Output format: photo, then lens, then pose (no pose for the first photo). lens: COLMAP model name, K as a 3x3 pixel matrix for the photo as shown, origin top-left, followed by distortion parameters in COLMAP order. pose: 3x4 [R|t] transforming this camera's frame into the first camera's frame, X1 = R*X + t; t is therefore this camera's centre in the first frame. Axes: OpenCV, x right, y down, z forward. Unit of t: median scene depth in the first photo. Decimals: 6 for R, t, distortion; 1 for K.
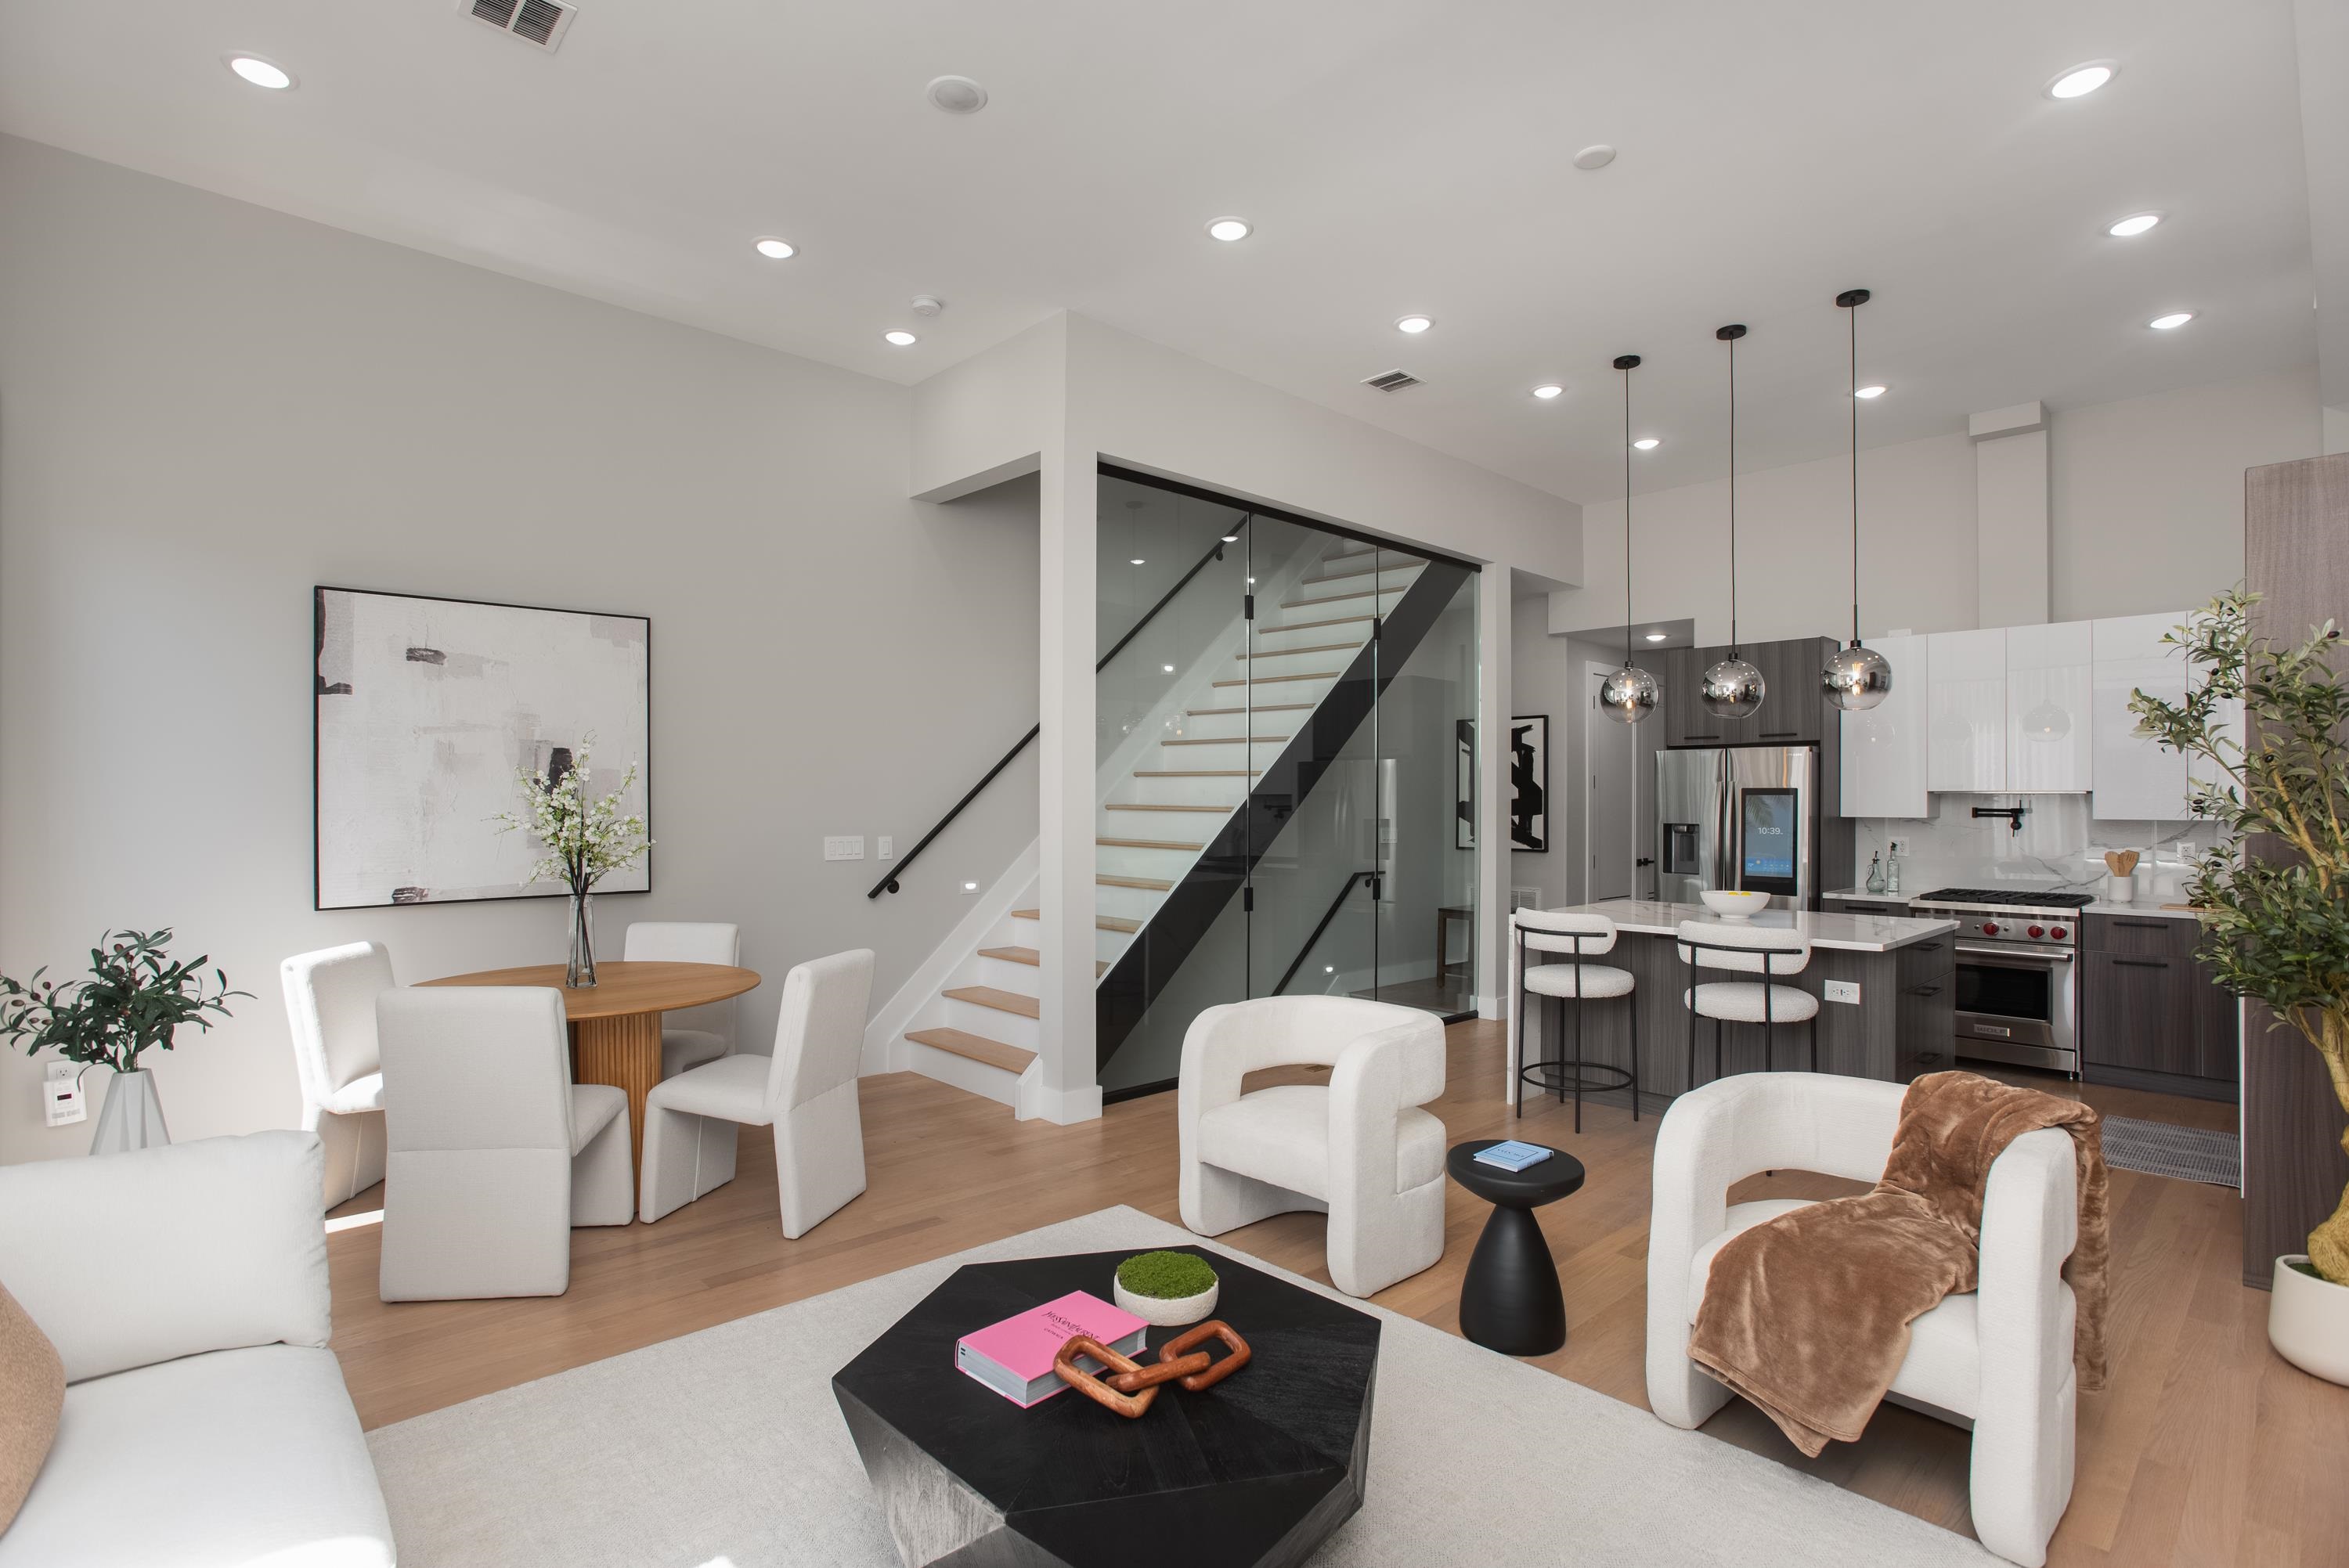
lens RADIAL K [[1141.0, 0, 1166.9], [0, 1141.0, 802.1], [0, 0, 1]] dist [-0.043009, 0.019611]
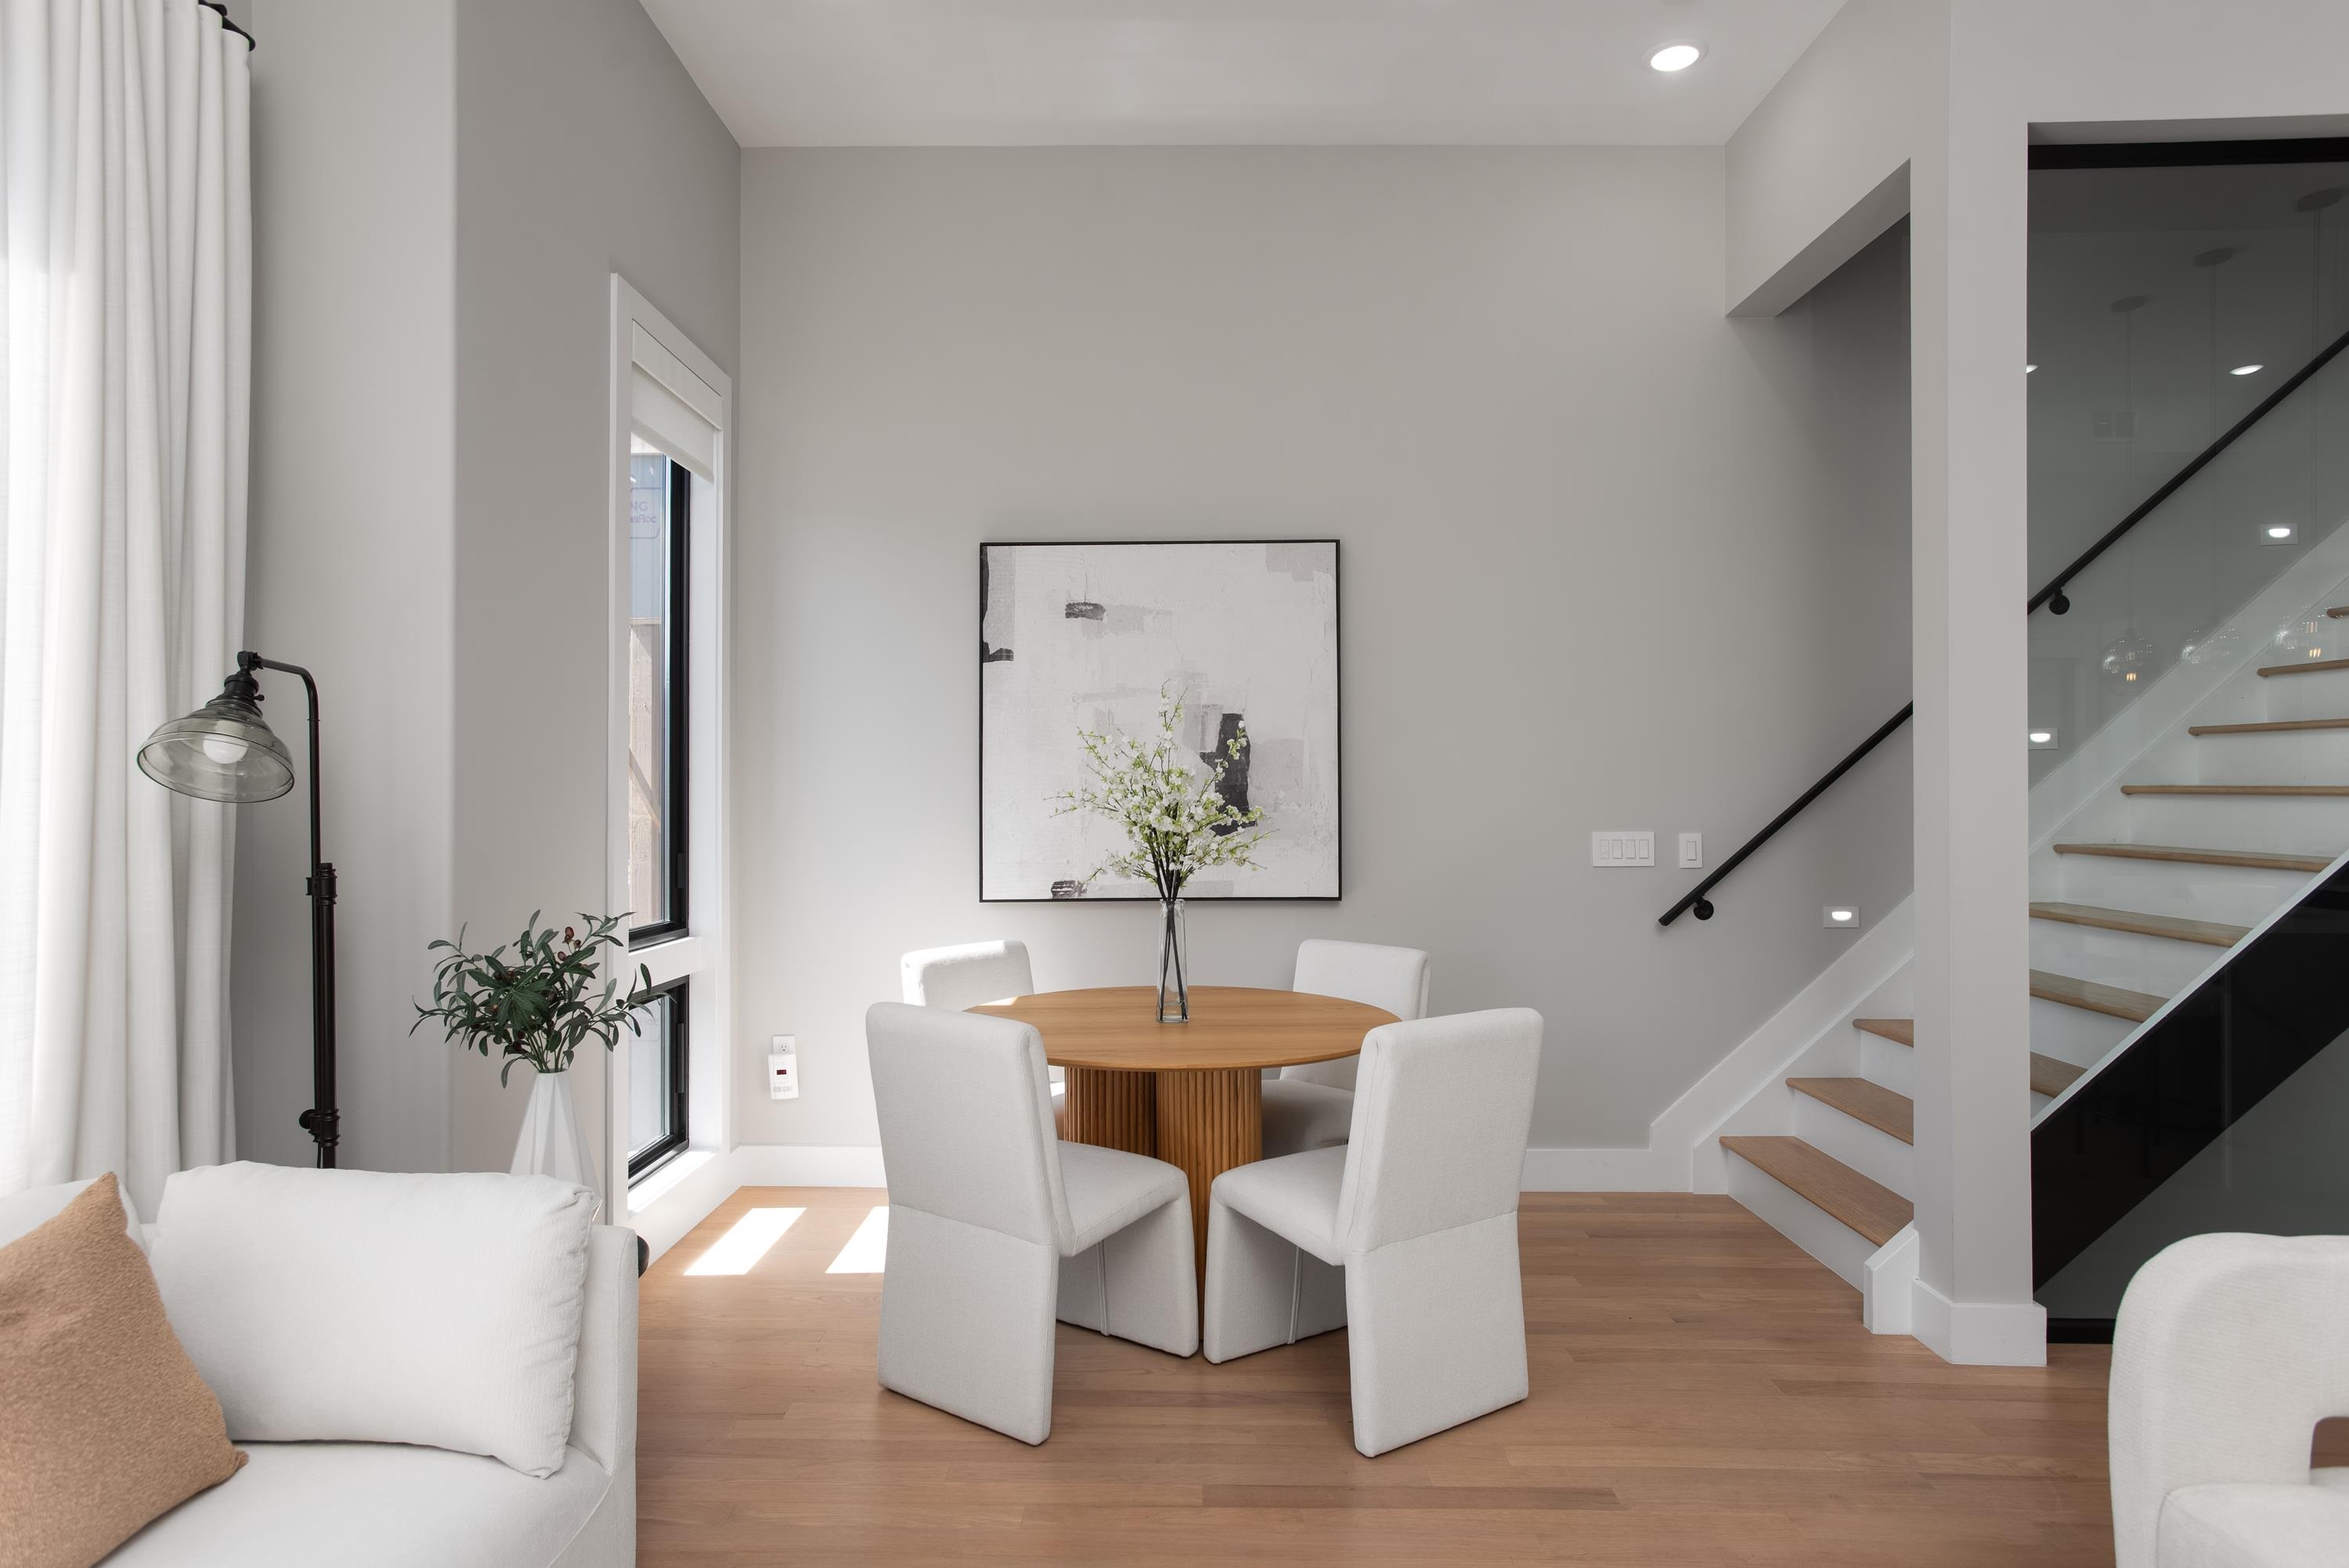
lens RADIAL K [[1332.3, 0, 1169.4], [0, 1332.3, 785.2], [0, 0, 1]] dist [-0.012989, 0.005516]
pose [[0.724069, -0.006621, -0.689696, 0.087429], [0.000933, 0.999962, -0.008619, 0.011602], [0.689727, 0.005597, 0.724048, 0.306530]]
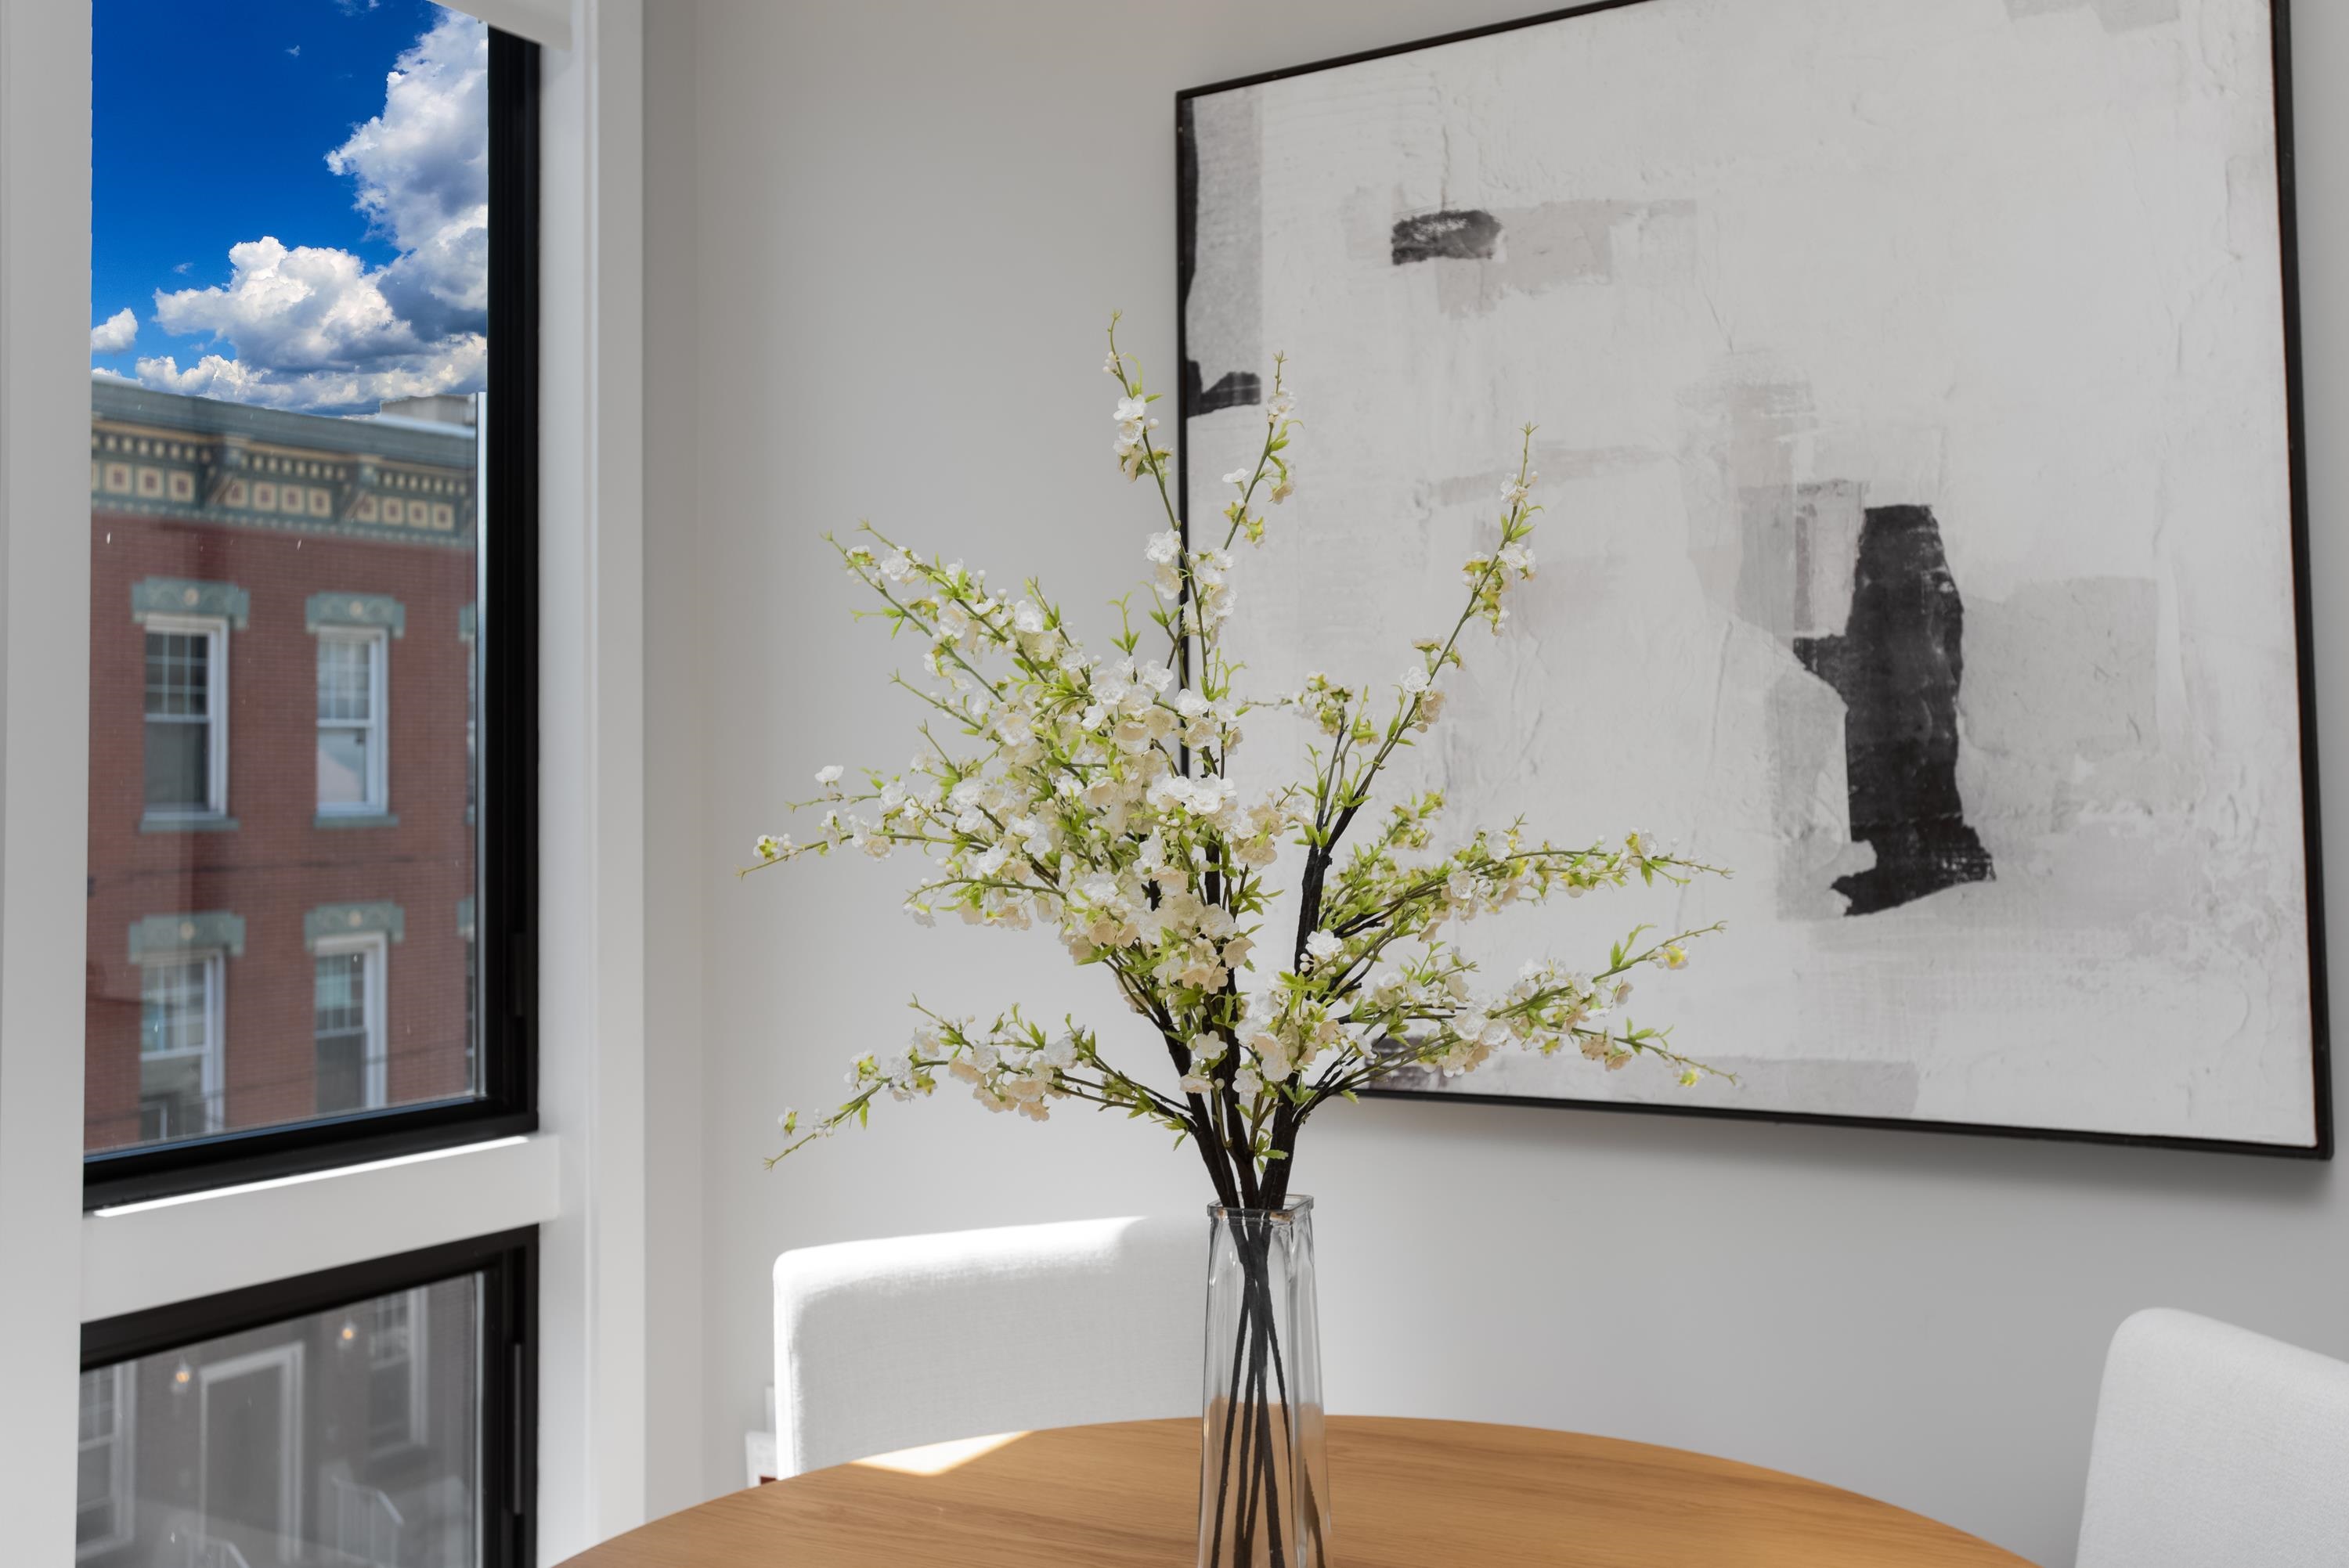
lens RADIAL K [[2177.8, 0, 1174.6], [0, 2177.8, 678.3], [0, 0, 1]] dist [-0.004777, 0.000000]
pose [[0.264953, -0.050390, -0.962944, -0.141362], [0.013246, 0.998730, -0.048618, 0.010117], [0.964170, 0.000126, 0.265284, 0.779124]]
